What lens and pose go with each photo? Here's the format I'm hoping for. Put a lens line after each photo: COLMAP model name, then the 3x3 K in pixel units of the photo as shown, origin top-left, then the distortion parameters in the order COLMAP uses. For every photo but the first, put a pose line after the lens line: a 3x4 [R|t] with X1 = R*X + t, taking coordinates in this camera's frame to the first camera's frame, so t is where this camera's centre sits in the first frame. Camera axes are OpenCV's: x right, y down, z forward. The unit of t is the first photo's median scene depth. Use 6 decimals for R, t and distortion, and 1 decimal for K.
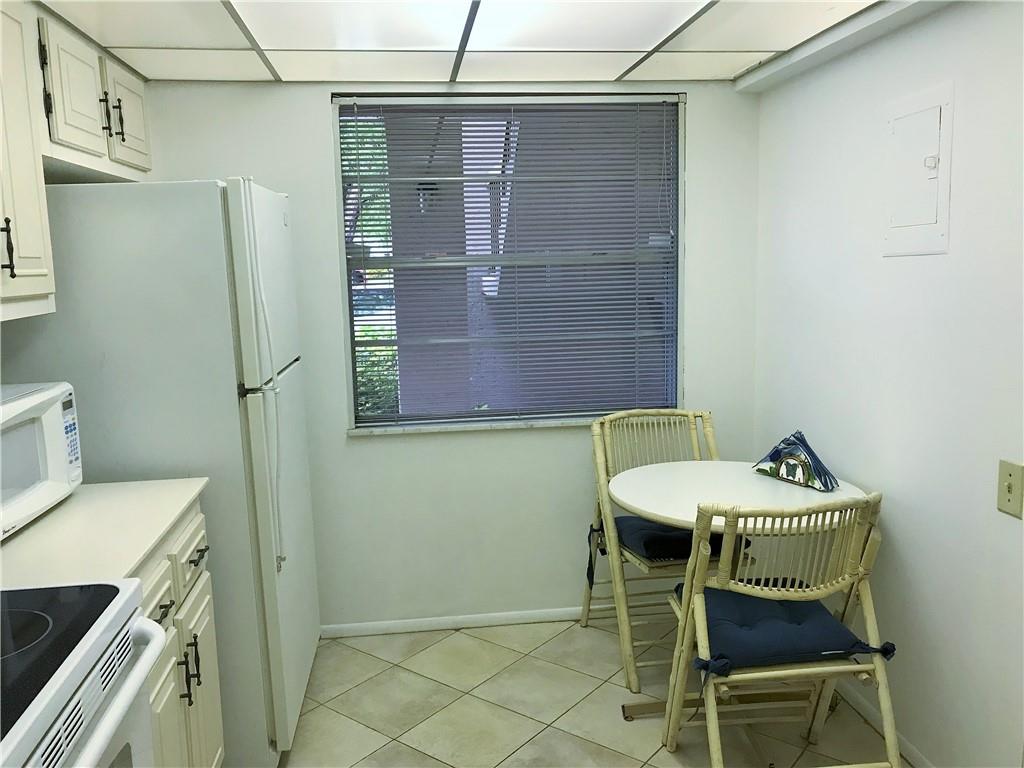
lens RADIAL K [[851.7, 0, 513.1], [0, 851.7, 380.8], [0, 0, 1]] dist [0.047098, 0.005137]
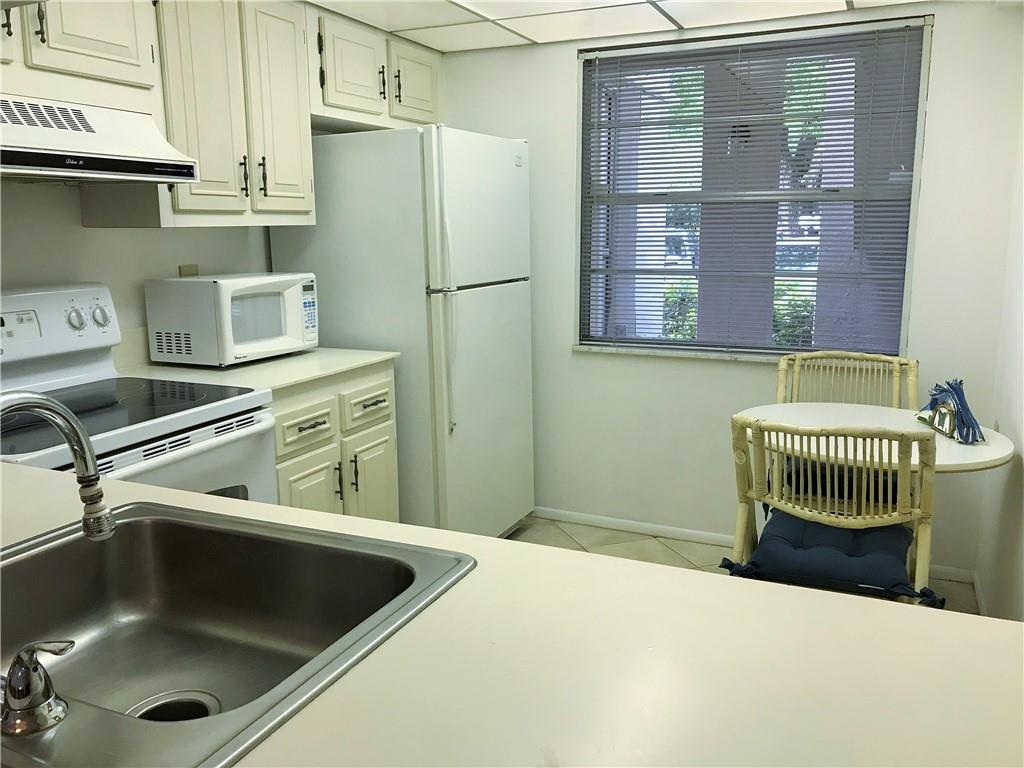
lens RADIAL K [[851.7, 0, 508.5], [0, 851.7, 386.7], [0, 0, 1]] dist [0.047098, 0.005137]
pose [[0.856955, 0.116629, -0.502022, 0.401400], [-0.090434, 0.992974, 0.076315, 0.040805], [0.507396, -0.019999, 0.861481, -0.059198]]
